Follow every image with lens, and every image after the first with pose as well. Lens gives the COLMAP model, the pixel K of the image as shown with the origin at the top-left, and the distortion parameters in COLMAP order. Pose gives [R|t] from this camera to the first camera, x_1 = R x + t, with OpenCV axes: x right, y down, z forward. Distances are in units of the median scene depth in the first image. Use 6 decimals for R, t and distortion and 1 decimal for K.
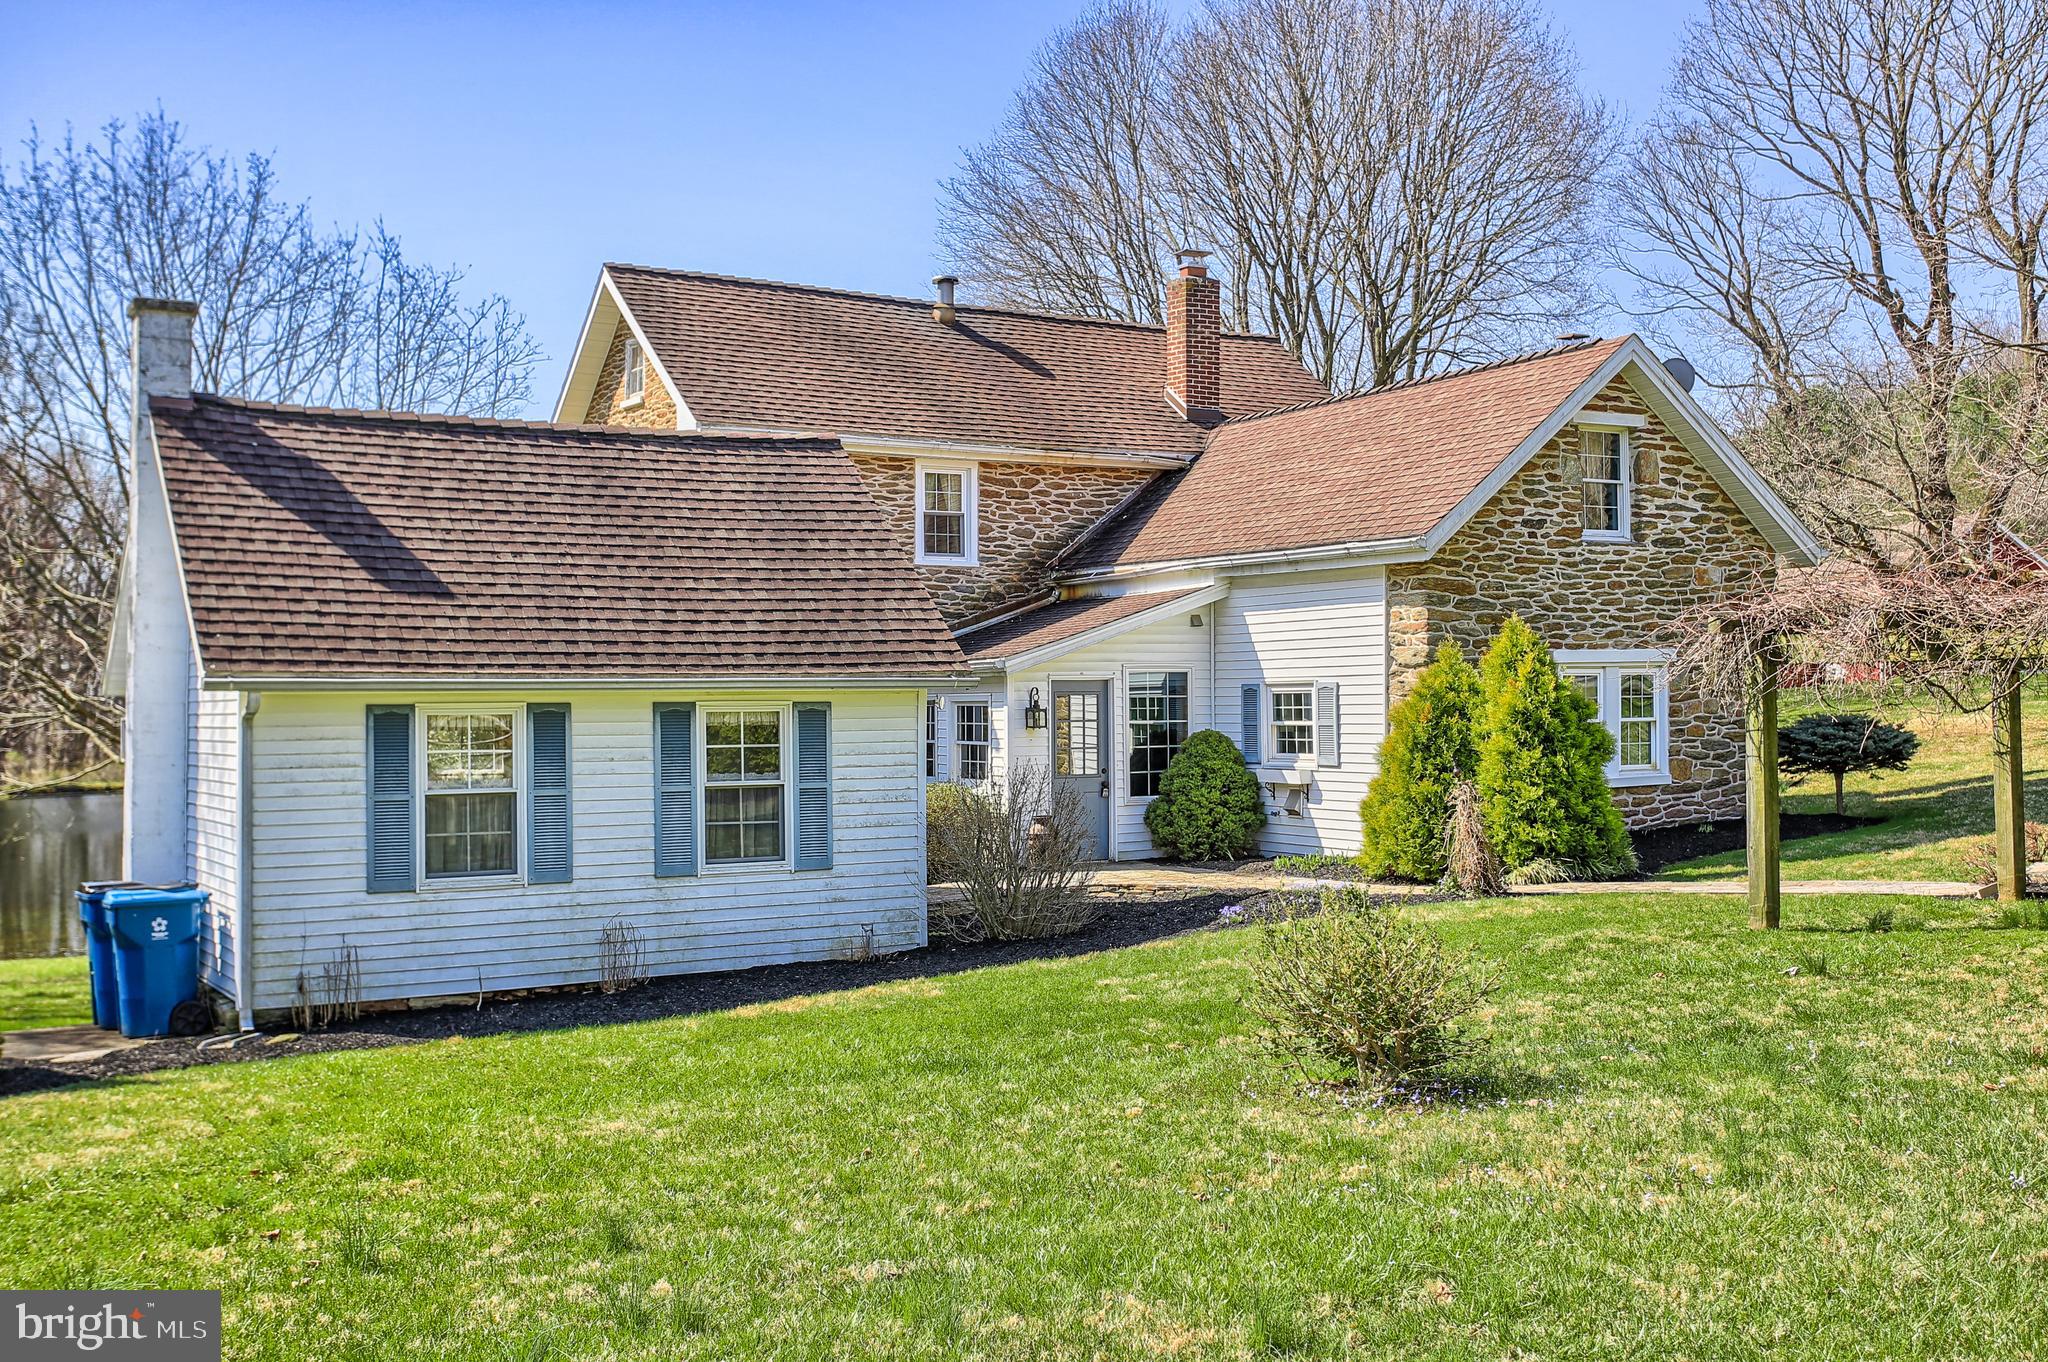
lens RADIAL K [[2169.2, 0, 1127.7], [0, 2169.2, 715.3], [0, 0, 1]] dist [0.010958, 0.001532]
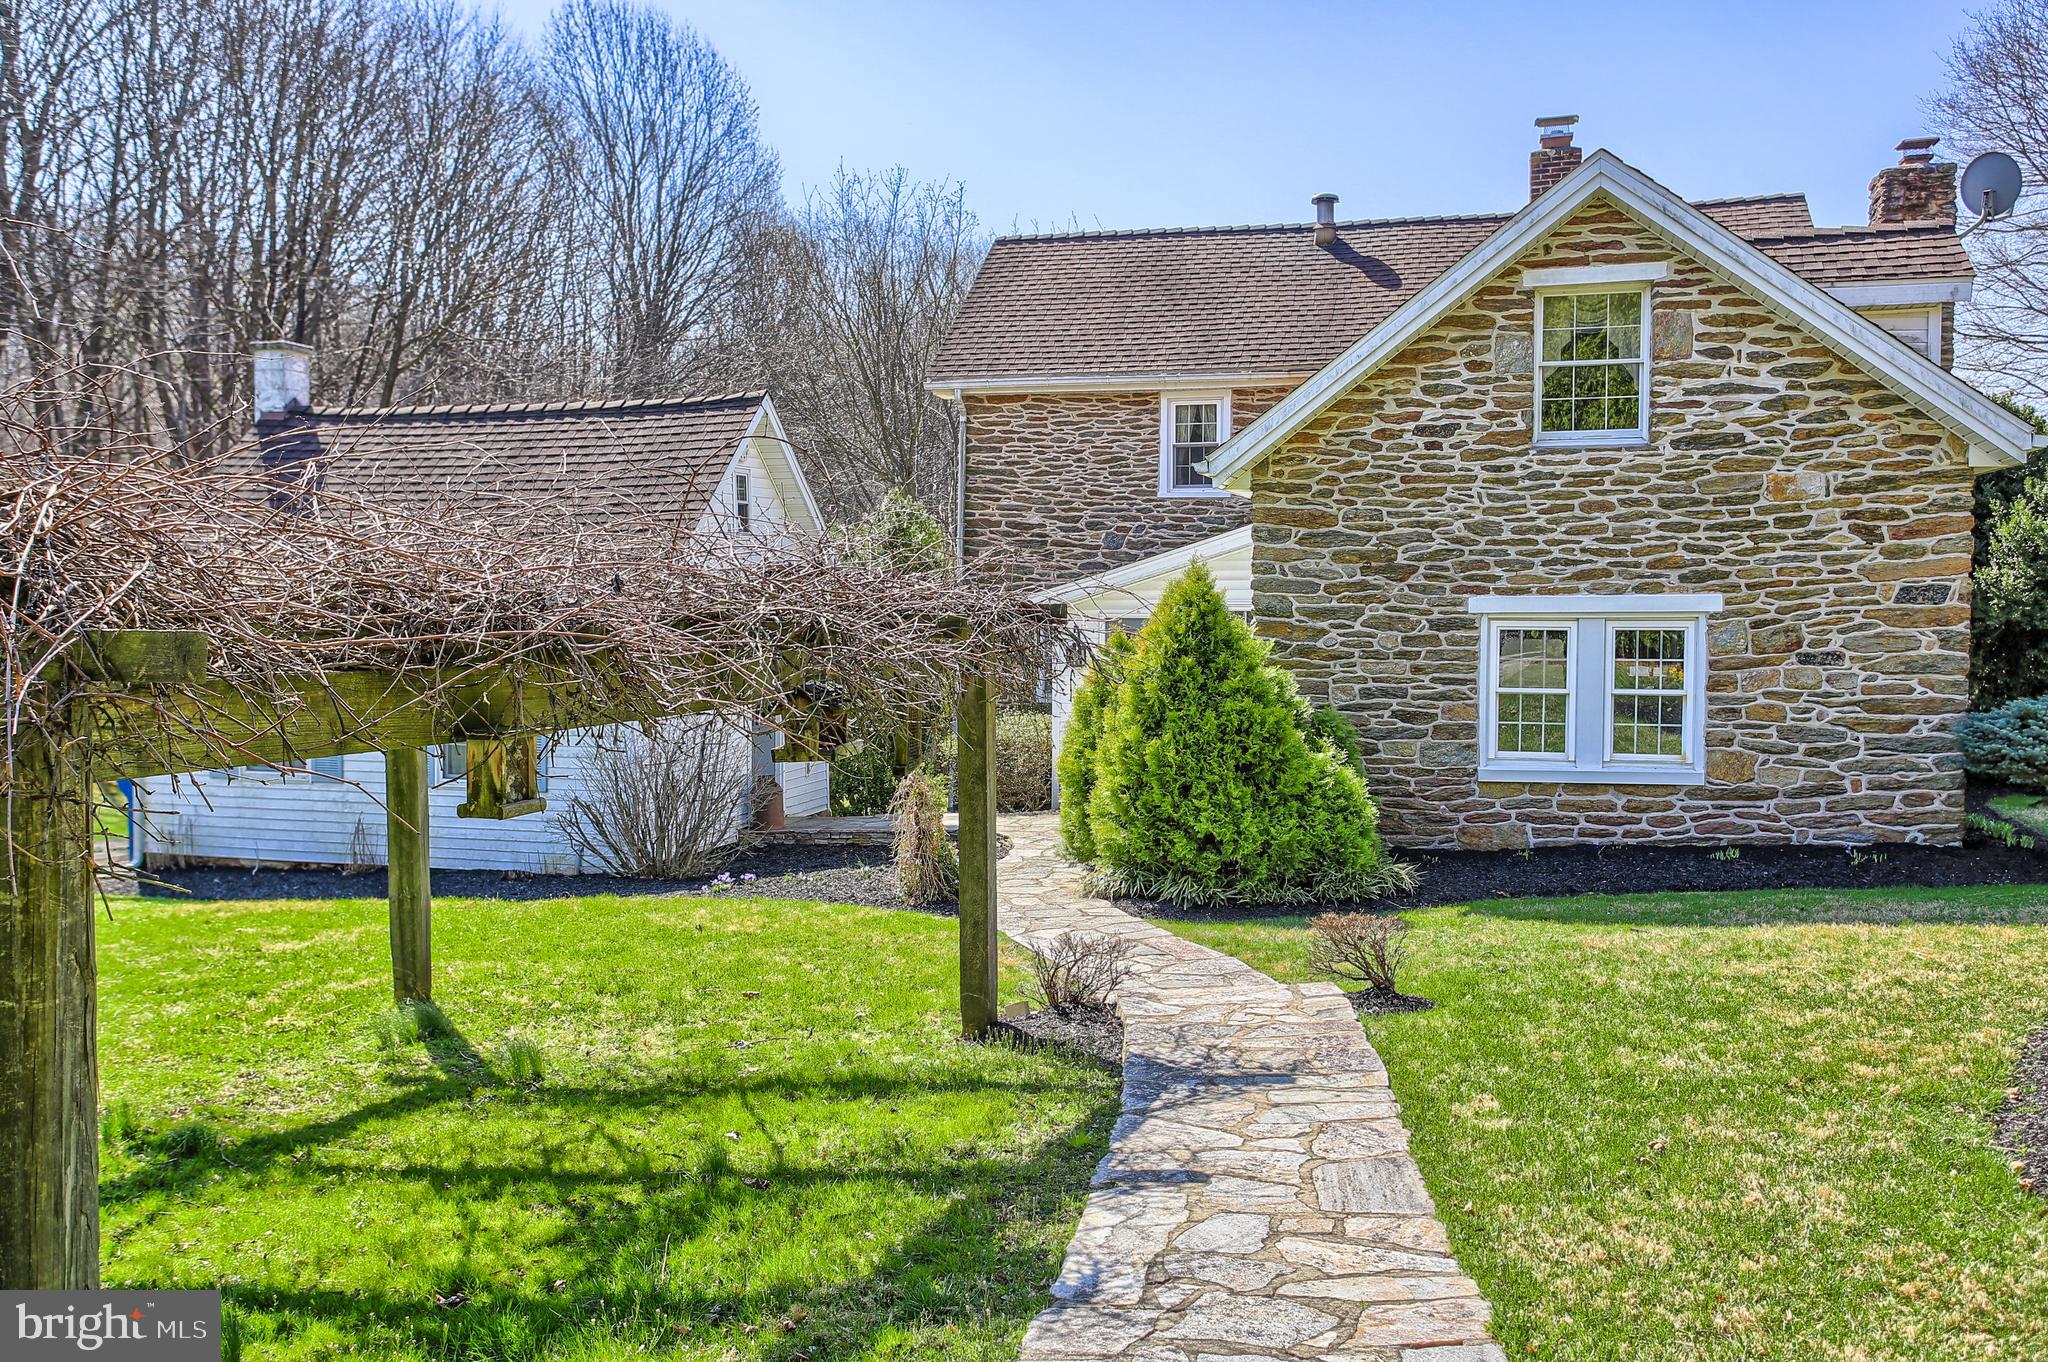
lens RADIAL K [[1727.5, 0, 1031.1], [0, 1727.5, 724.0], [0, 0, 1]] dist [-0.006314, -0.006778]
pose [[0.635748, 0.070189, -0.768698, 0.546895], [-0.013060, 0.996693, 0.080207, -0.030854], [0.771786, -0.040952, 0.634563, 0.479268]]
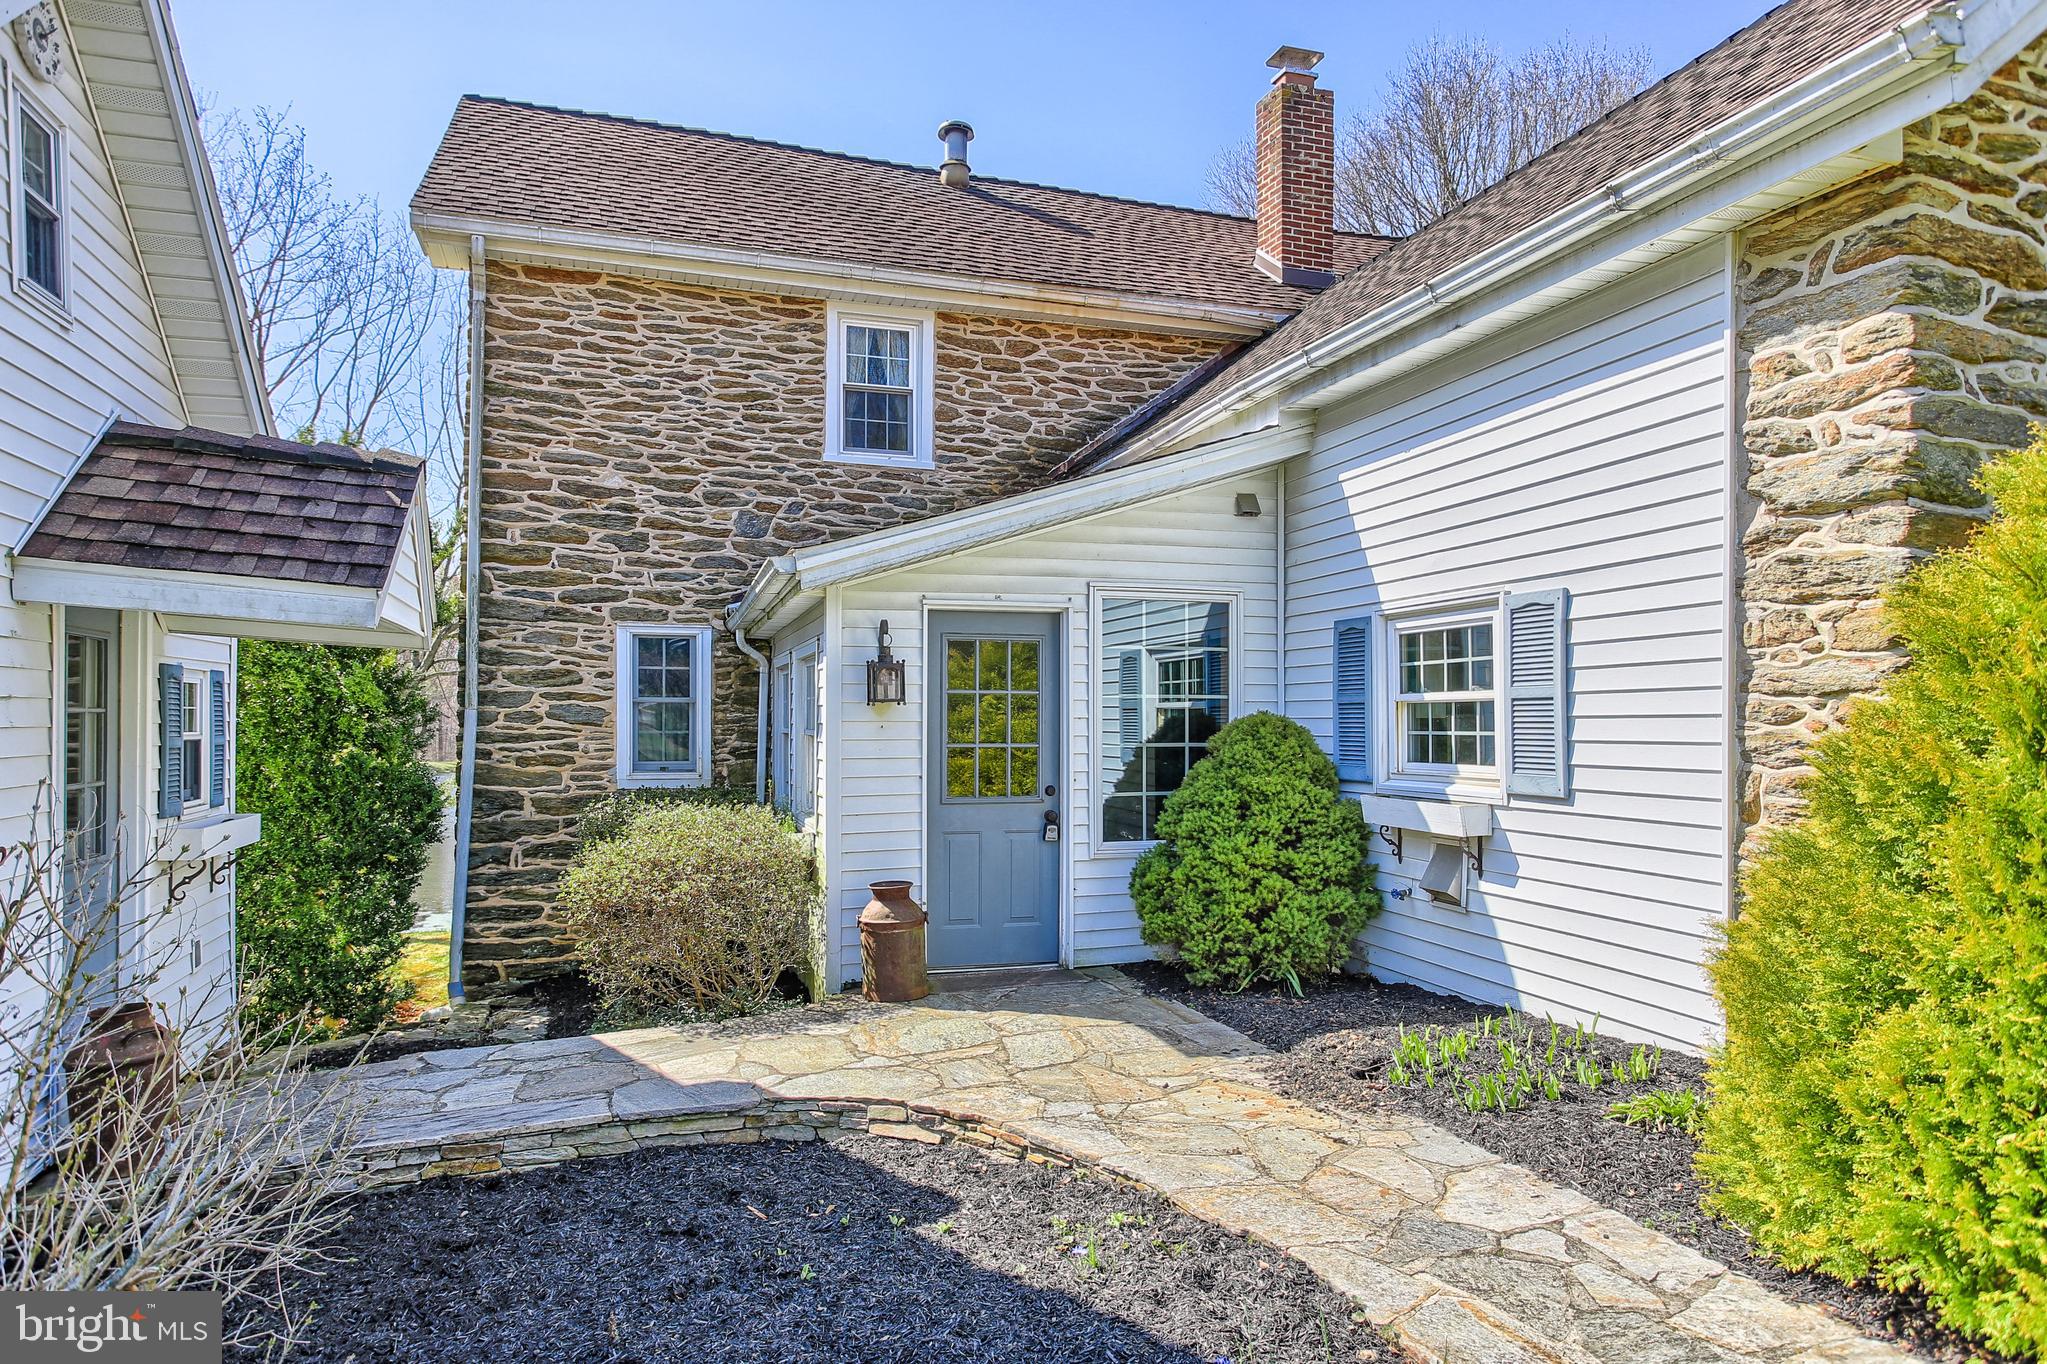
lens RADIAL K [[1200.0, 0, 974.1], [0, 1200.0, 724.8], [0, 0, 1]] dist [-0.011138, 0.001385]
pose [[0.958290, 0.009460, -0.285641, 0.053861], [-0.010656, 0.999940, -0.002632, 0.011211], [0.285599, 0.005566, 0.958333, 0.736915]]
